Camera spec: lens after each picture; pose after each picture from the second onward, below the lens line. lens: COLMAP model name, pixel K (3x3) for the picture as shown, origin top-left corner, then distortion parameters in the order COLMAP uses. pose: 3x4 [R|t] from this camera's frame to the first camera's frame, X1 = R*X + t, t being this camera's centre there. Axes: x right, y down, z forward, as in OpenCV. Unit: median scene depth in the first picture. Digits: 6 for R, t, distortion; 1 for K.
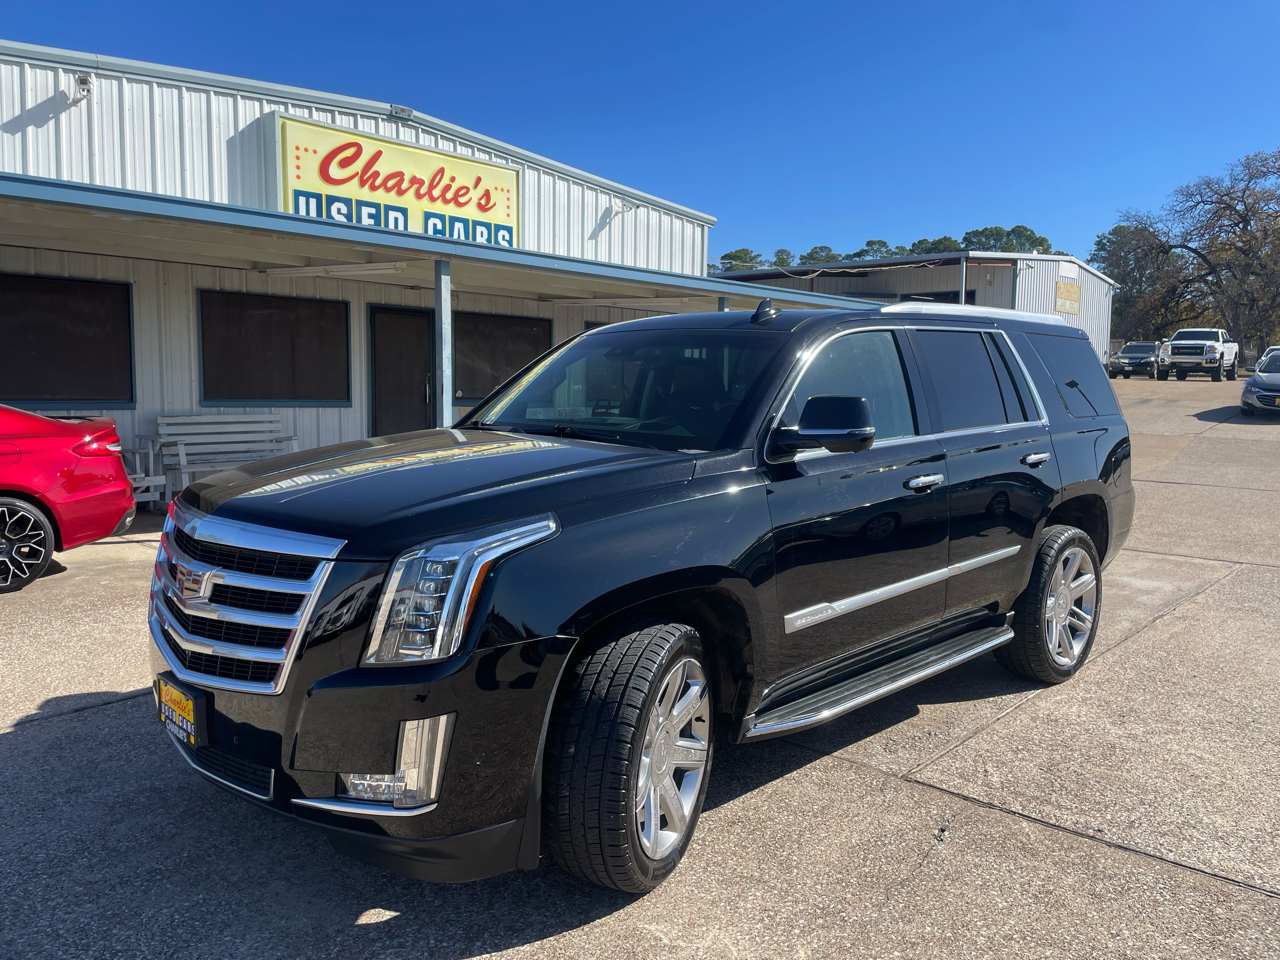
lens RADIAL K [[973.0, 0, 648.9], [0, 973.0, 466.5], [0, 0, 1]] dist [0.087069, -0.116582]
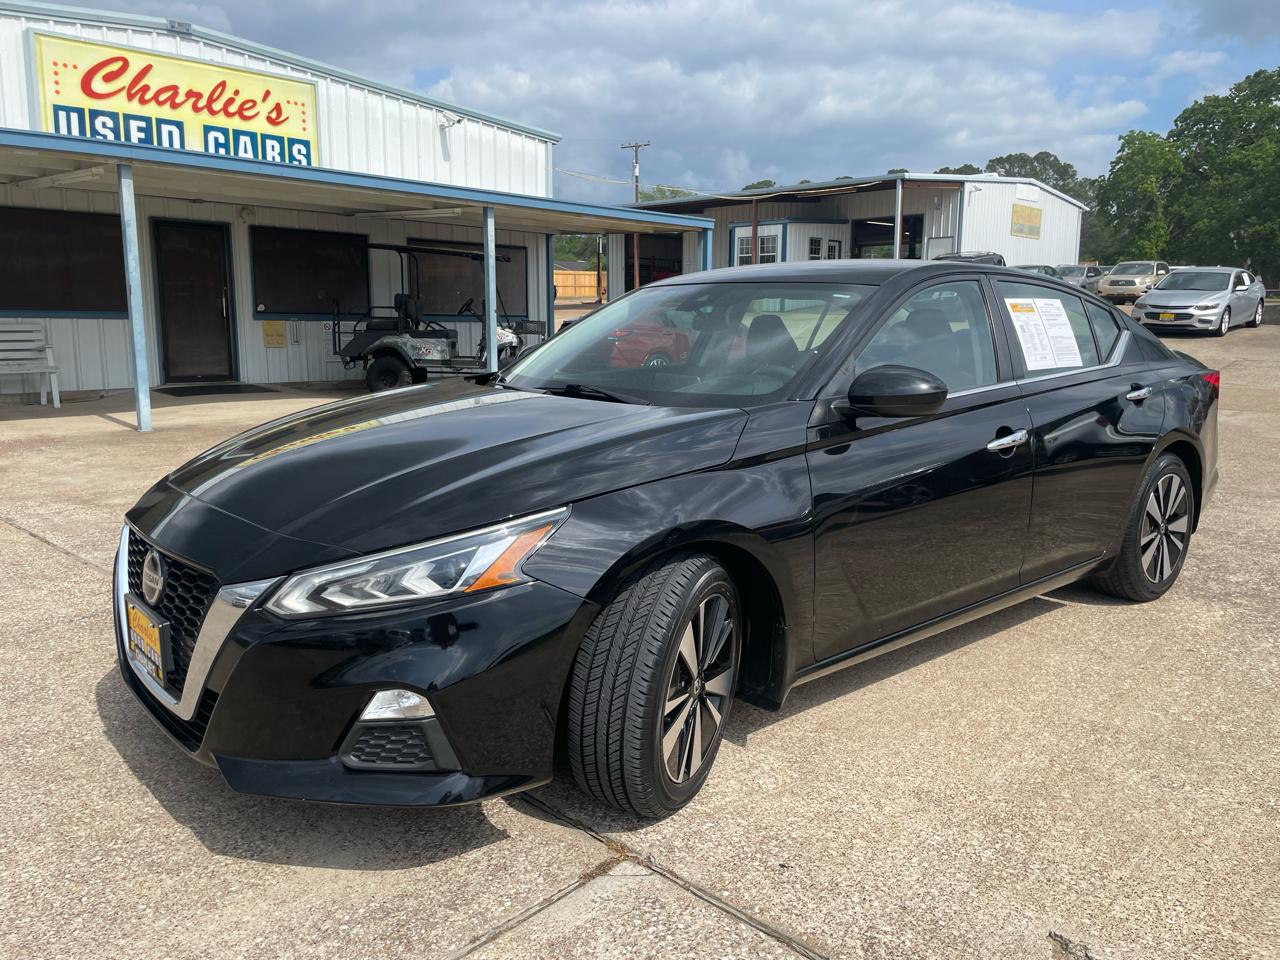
lens RADIAL K [[973.0, 0, 644.6], [0, 973.0, 479.1], [0, 0, 1]] dist [0.087069, -0.116582]
pose [[0.999332, -0.001933, -0.036491, 0.268904], [0.004629, 0.997251, 0.073948, 0.033307], [0.036248, -0.074067, 0.996594, -0.032967]]
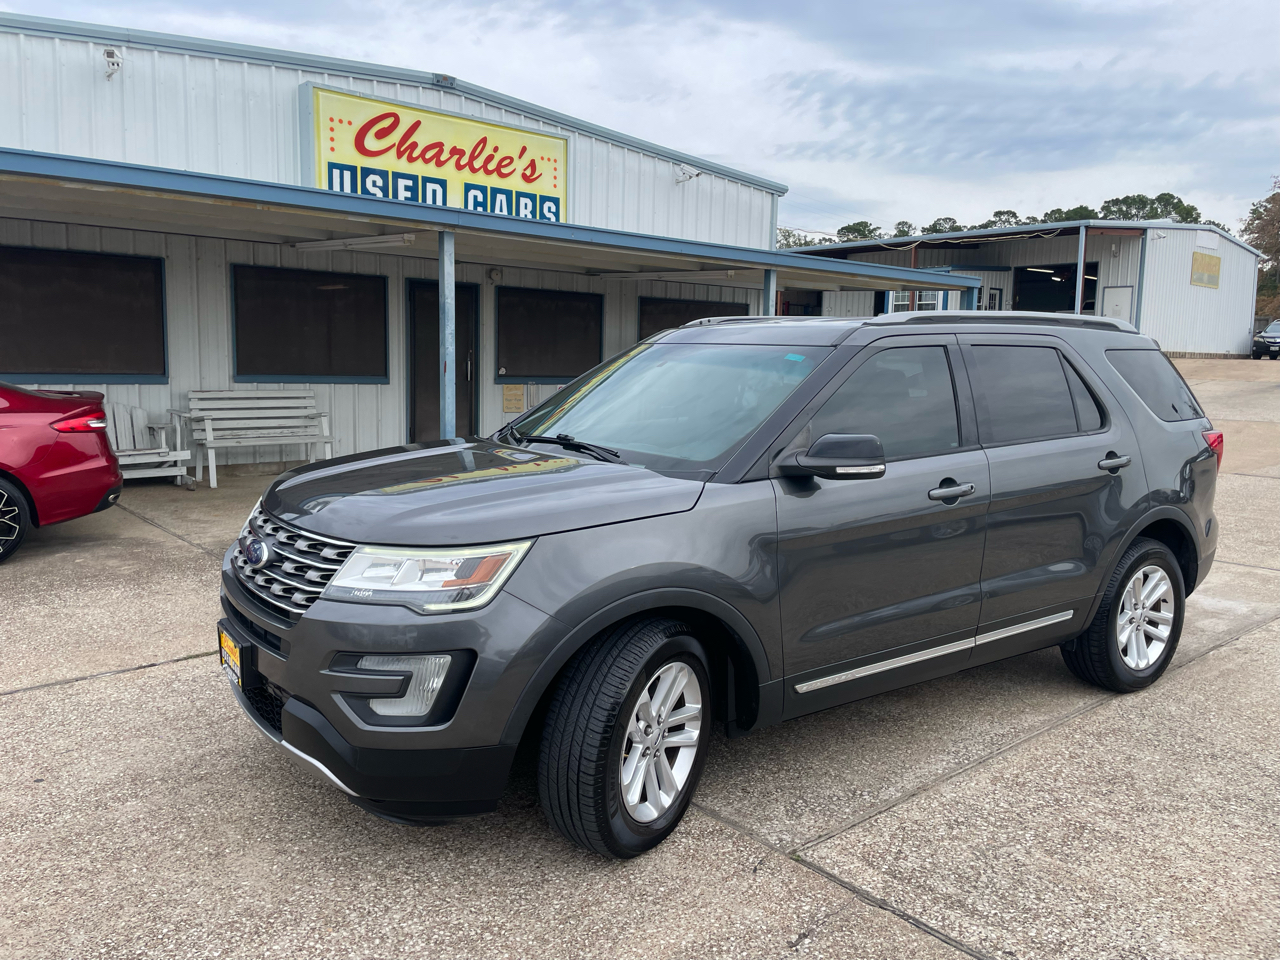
lens RADIAL K [[973.0, 0, 627.5], [0, 973.0, 462.2], [0, 0, 1]] dist [0.087069, -0.116582]
pose [[0.990699, 0.021807, -0.134313, 0.068650], [-0.019191, 0.999601, 0.020742, -0.006747], [0.134712, -0.017972, 0.990722, 0.054606]]
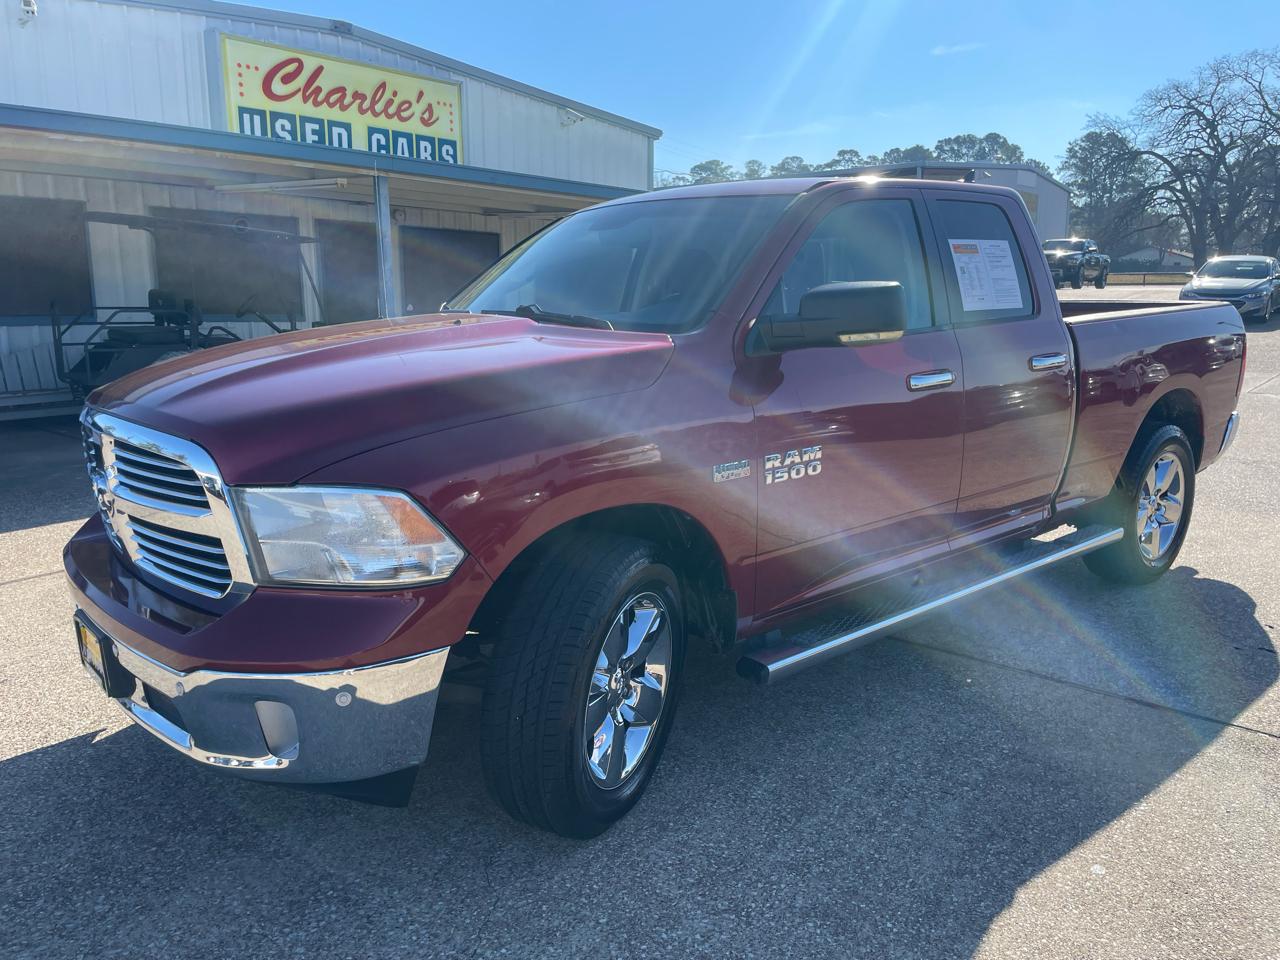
lens RADIAL K [[973.0, 0, 643.3], [0, 973.0, 476.3], [0, 0, 1]] dist [0.087069, -0.116582]
pose [[0.999643, -0.017200, 0.020441, 0.031783], [0.015245, 0.995623, 0.092204, 0.013057], [-0.021937, -0.091859, 0.995530, -0.064180]]
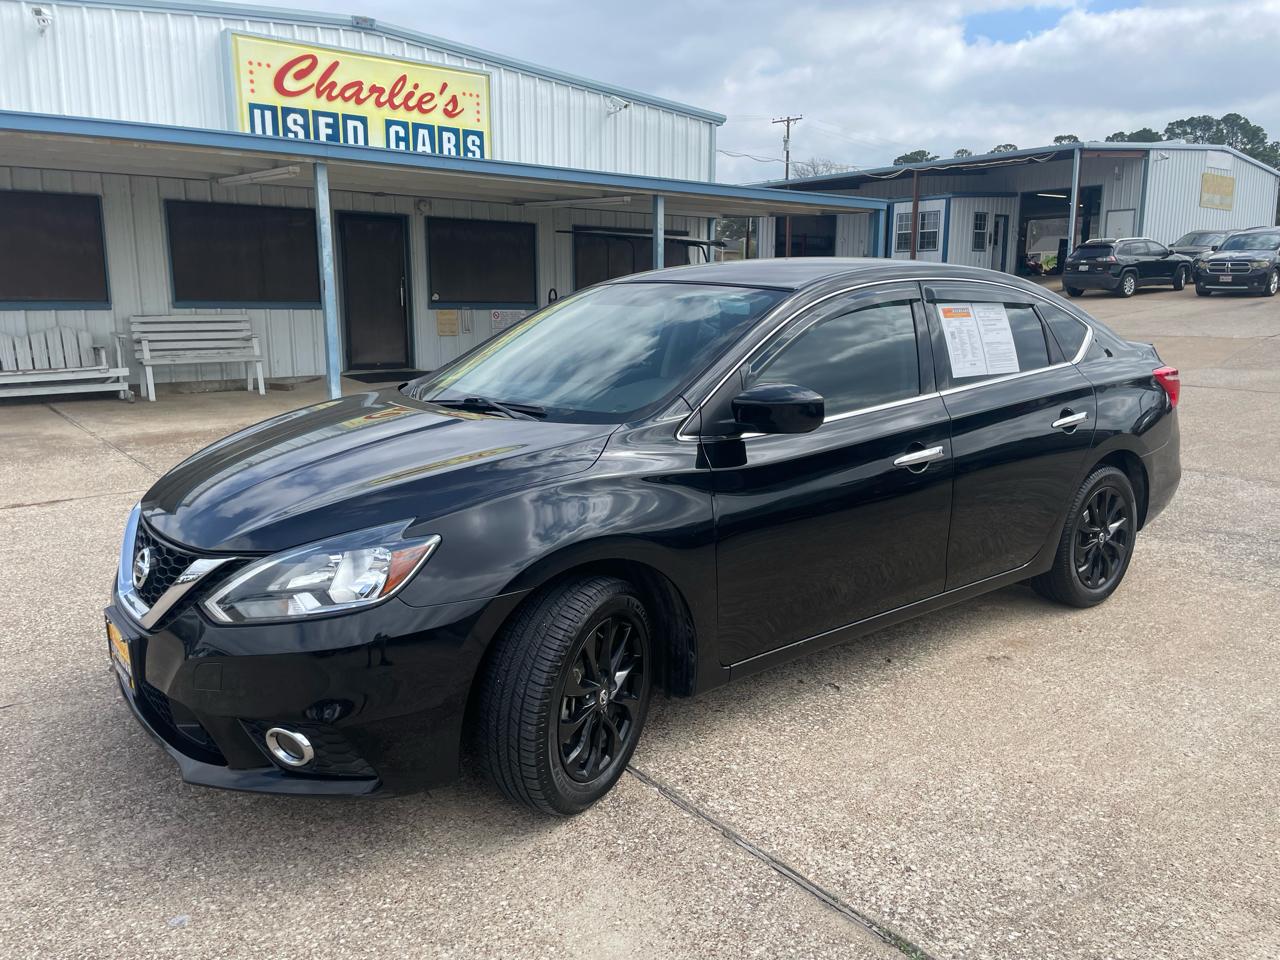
lens RADIAL K [[973.0, 0, 648.0], [0, 973.0, 477.2], [0, 0, 1]] dist [0.087069, -0.116582]
pose [[0.984755, 0.019858, -0.172812, 0.239859], [-0.003482, 0.995514, 0.094553, 0.020220], [0.173915, -0.092510, 0.980406, -0.017952]]
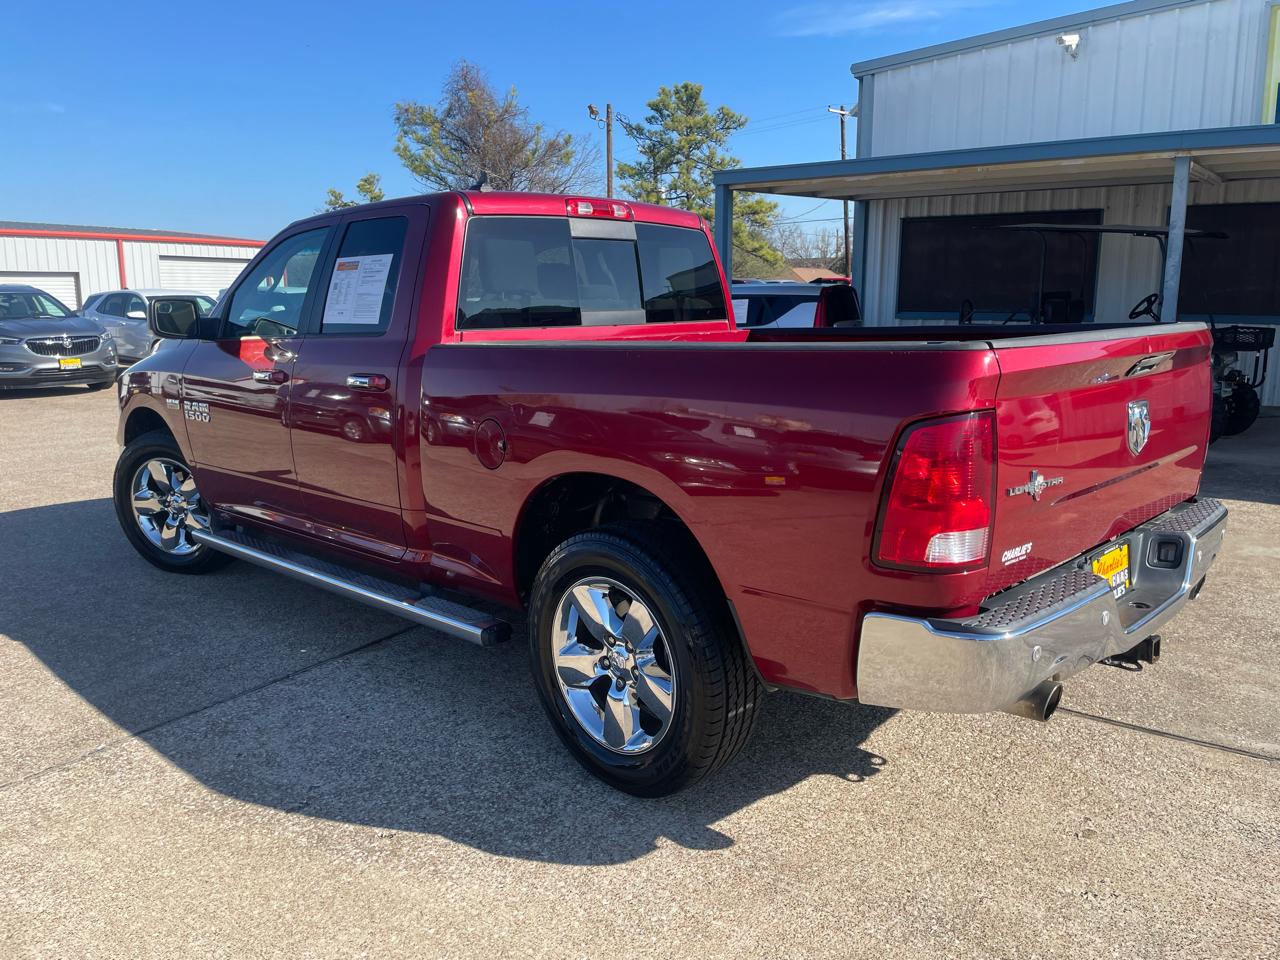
lens RADIAL K [[973.0, 0, 646.2], [0, 973.0, 472.6], [0, 0, 1]] dist [0.087069, -0.116582]
pose [[0.107373, 0.167426, -0.980020, 0.478006], [-0.085819, 0.983601, 0.158635, -0.020232], [0.990508, 0.067071, 0.119980, 0.306107]]
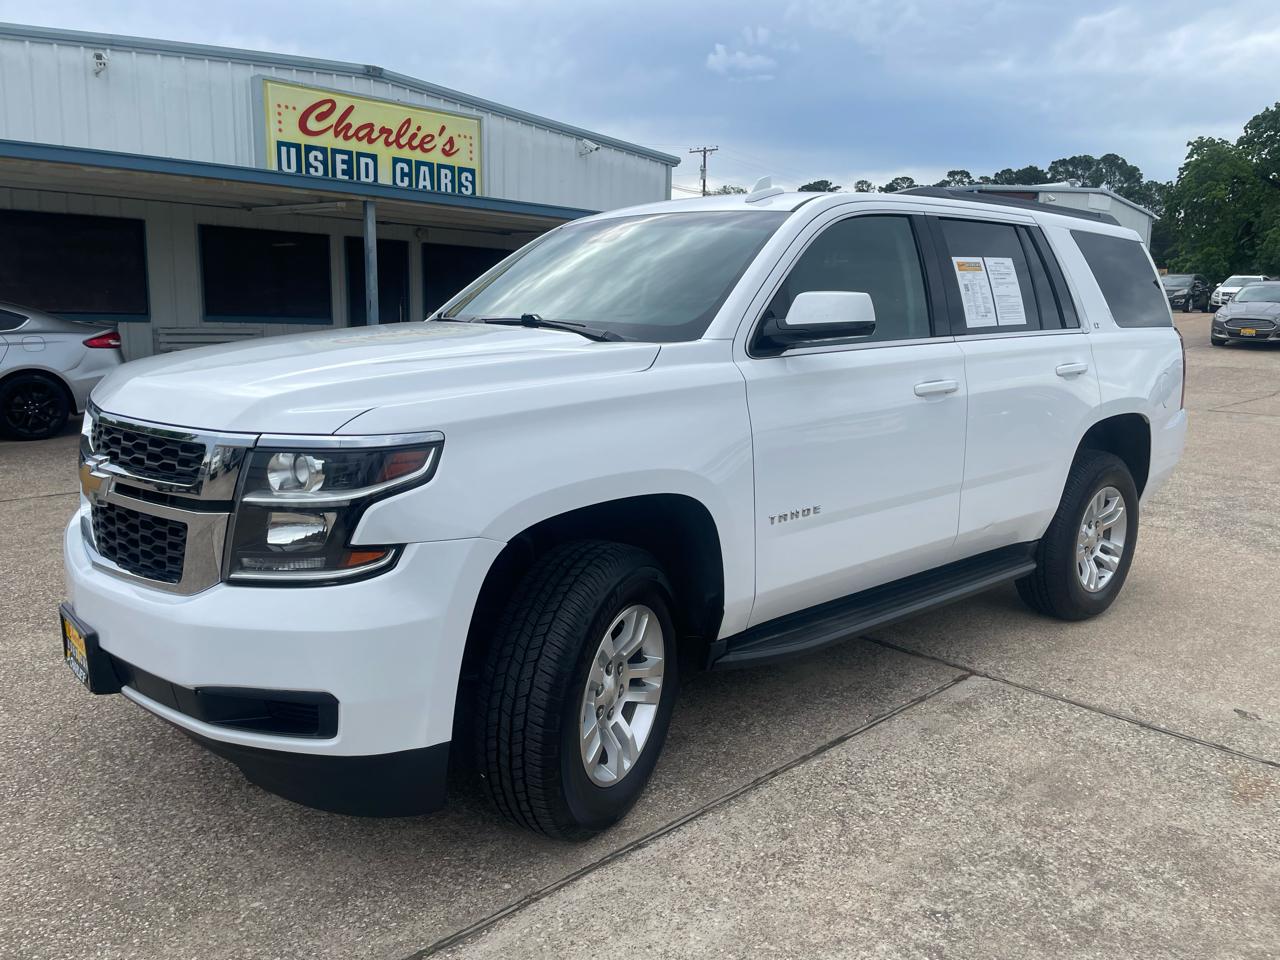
lens RADIAL K [[973.0, 0, 643.7], [0, 973.0, 468.8], [0, 0, 1]] dist [0.087069, -0.116582]
pose [[0.996277, 0.017468, -0.084418, 0.179712], [-0.011871, 0.997725, 0.066357, 0.031563], [0.085385, -0.065108, 0.994218, -0.173577]]
